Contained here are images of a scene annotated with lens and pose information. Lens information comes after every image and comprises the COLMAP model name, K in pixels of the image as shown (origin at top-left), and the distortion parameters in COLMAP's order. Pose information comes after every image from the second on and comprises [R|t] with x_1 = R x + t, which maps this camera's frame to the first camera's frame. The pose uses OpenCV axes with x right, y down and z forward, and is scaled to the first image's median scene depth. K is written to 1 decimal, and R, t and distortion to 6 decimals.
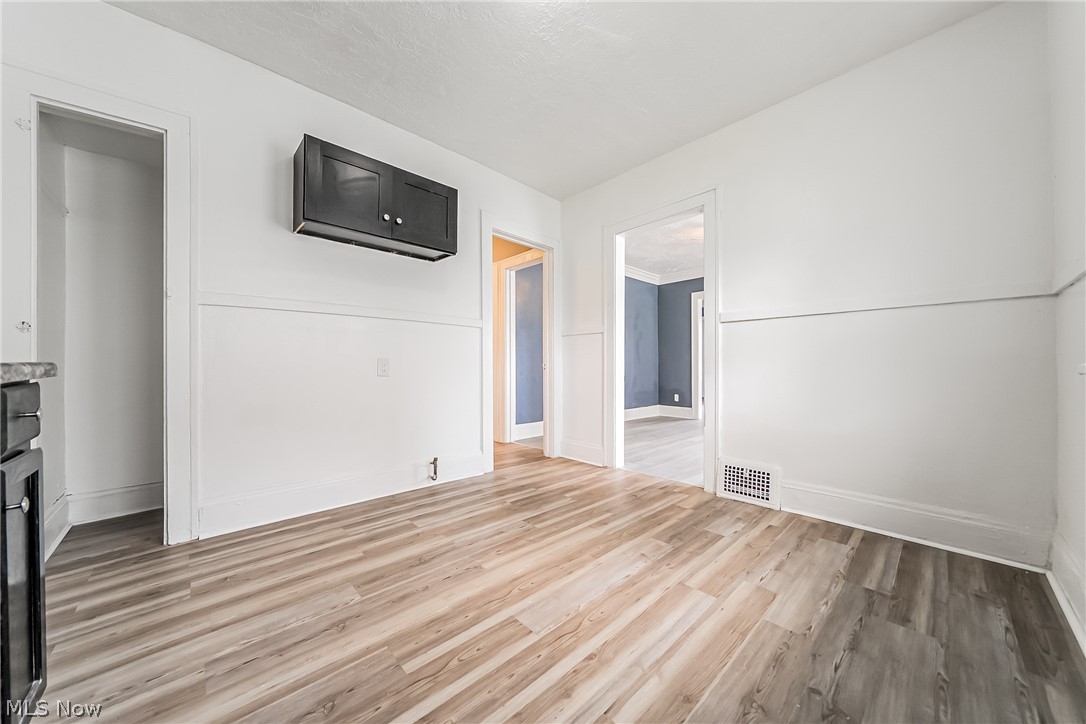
lens RADIAL K [[374.2, 0, 534.9], [0, 374.2, 367.2], [0, 0, 1]] dist [-0.002703, -0.000340]
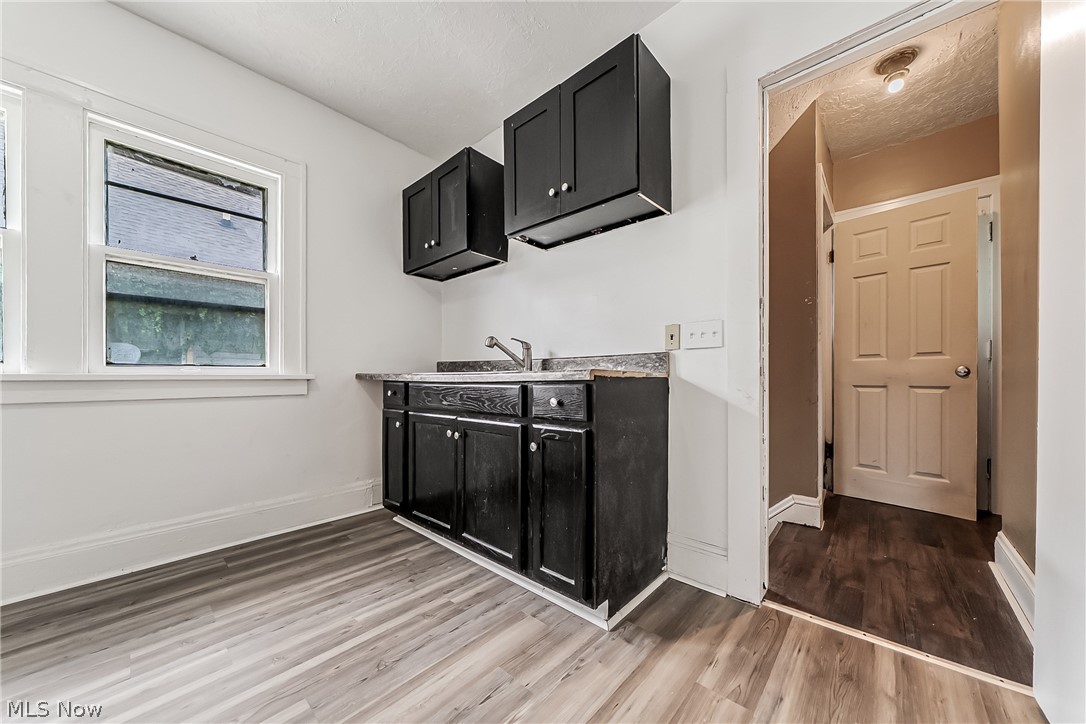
lens RADIAL K [[374.2, 0, 548.9], [0, 374.2, 370.4], [0, 0, 1]] dist [-0.002703, -0.000340]
pose [[-0.993043, 0.012184, -0.117118, -0.530569], [0.013003, 0.999896, -0.006234, -0.004576], [0.117030, -0.007714, -0.993098, 1.249396]]
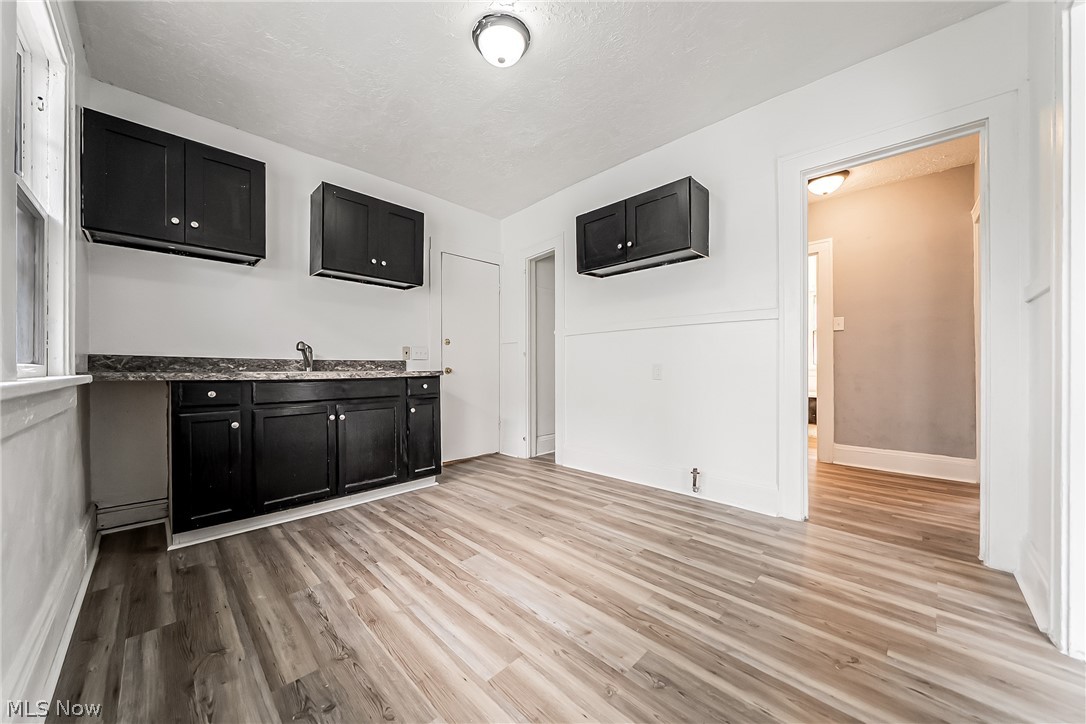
lens RADIAL K [[374.2, 0, 535.1], [0, 374.2, 367.7], [0, 0, 1]] dist [-0.002703, -0.000340]
pose [[0.055178, 0.000800, -0.998476, 1.013369], [0.002014, 0.999998, 0.000913, -0.018619], [0.998474, -0.002061, 0.055177, 0.855087]]
